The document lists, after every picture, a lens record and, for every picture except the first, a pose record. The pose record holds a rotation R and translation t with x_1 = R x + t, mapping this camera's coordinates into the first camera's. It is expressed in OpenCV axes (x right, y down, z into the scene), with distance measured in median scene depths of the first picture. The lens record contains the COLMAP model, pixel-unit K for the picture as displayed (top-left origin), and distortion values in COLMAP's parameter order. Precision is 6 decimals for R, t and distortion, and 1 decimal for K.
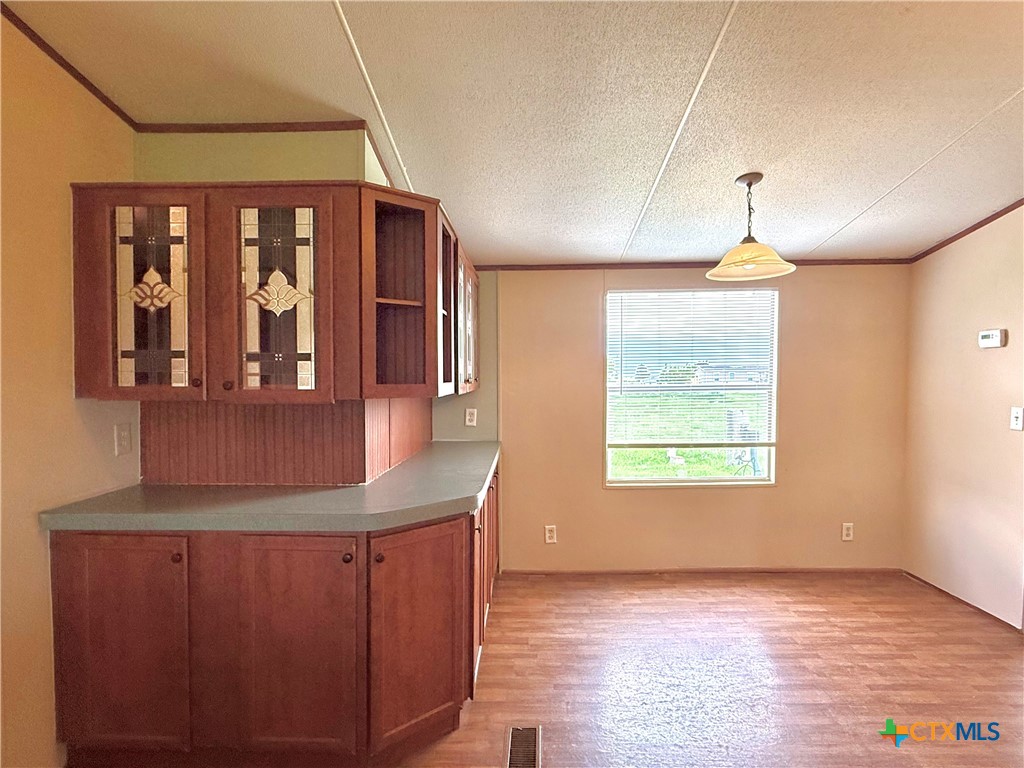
lens RADIAL K [[574.6, 0, 520.3], [0, 574.6, 388.8], [0, 0, 1]] dist [0.037391, 0.000145]
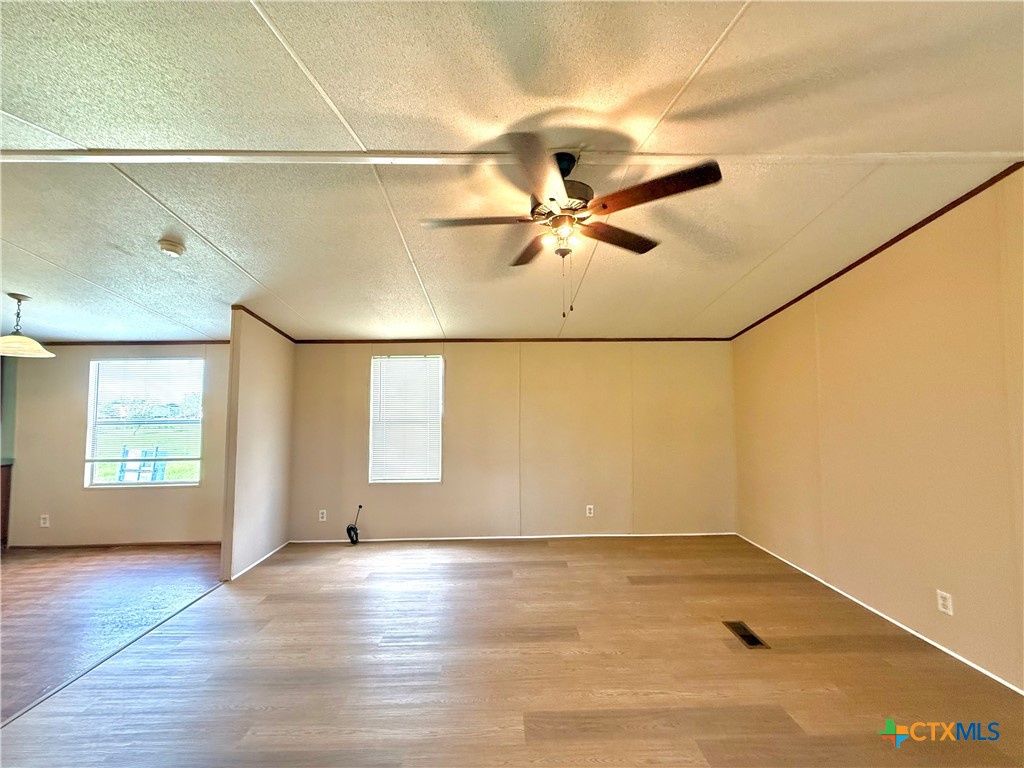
lens RADIAL K [[405.7, 0, 510.2], [0, 405.7, 385.4], [0, 0, 1]] dist [-0.001621, -0.000229]
pose [[0.999658, -0.002358, 0.026058, 1.759687], [0.004210, 0.997452, -0.071215, -0.026314], [-0.025824, 0.071301, 0.997121, -0.147149]]
